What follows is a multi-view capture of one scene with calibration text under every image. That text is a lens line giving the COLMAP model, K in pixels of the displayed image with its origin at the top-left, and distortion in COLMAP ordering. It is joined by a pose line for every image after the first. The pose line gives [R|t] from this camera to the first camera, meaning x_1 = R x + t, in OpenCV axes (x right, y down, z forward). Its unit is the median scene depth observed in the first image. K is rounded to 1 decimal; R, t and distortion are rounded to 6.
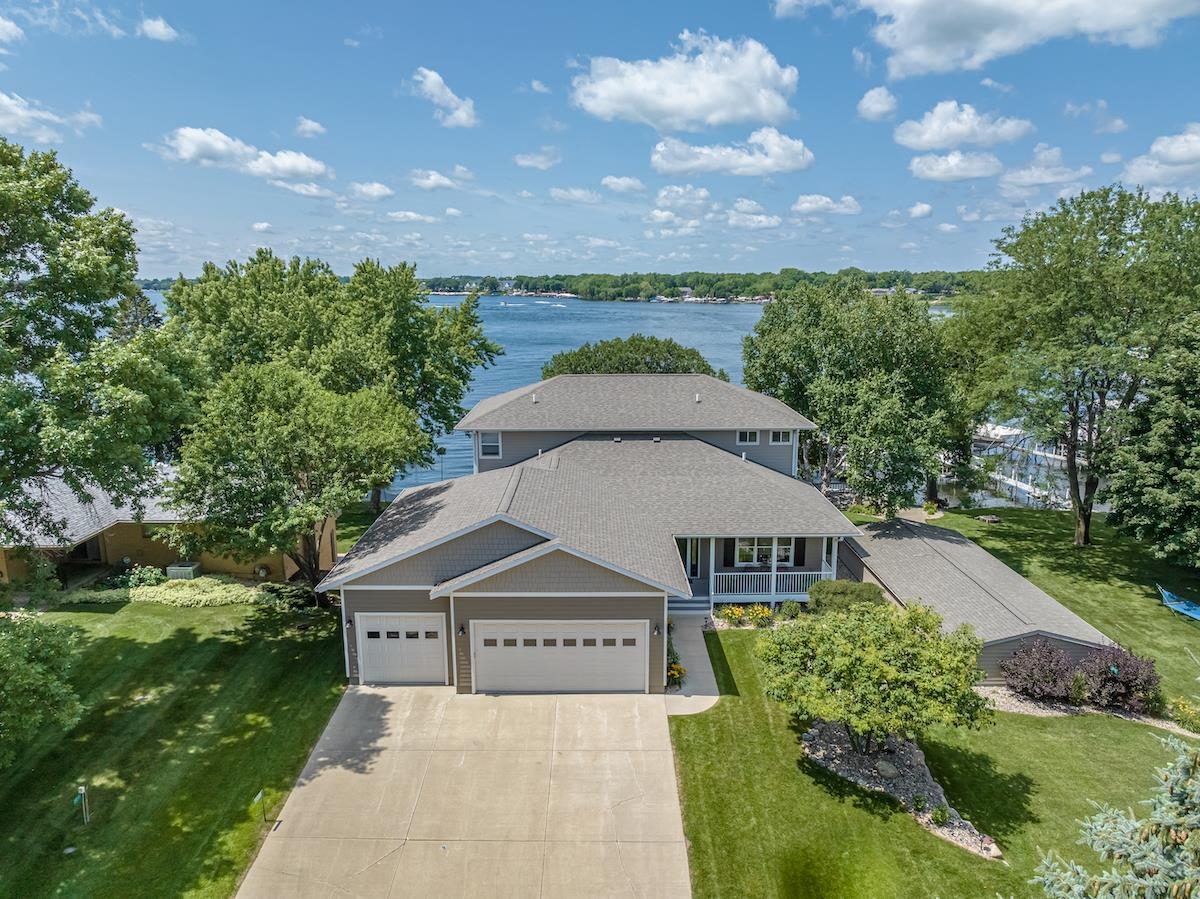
lens RADIAL K [[842.8, 0, 600.0], [0, 842.8, 449.5], [0, 0, 1]] dist [-0.025729, 0.006478]
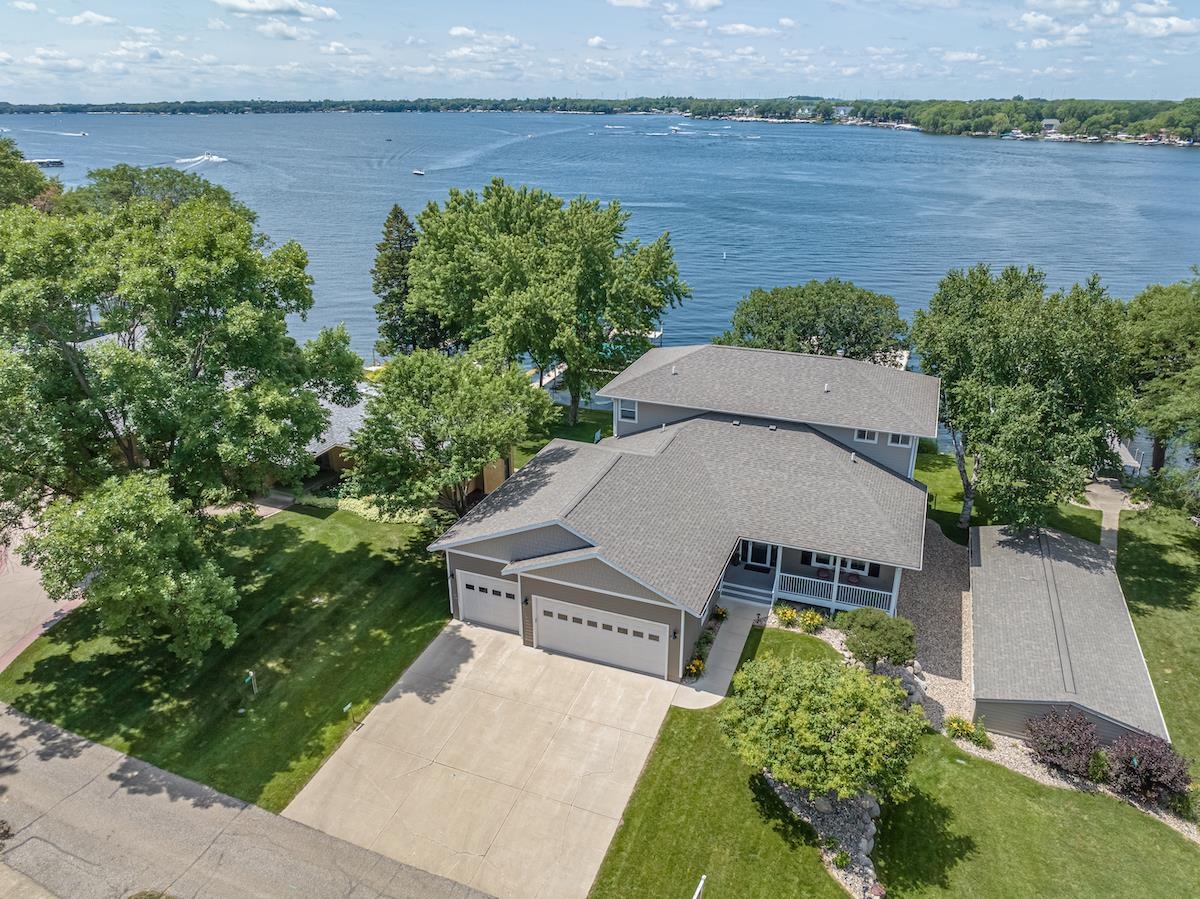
lens RADIAL K [[842.8, 0, 600.0], [0, 842.8, 449.5], [0, 0, 1]] dist [-0.025729, 0.006478]
pose [[0.929692, 0.143323, -0.339309, 0.284404], [-0.074236, 0.975197, 0.208517, -0.236380], [0.360778, -0.168668, 0.917273, -0.066998]]
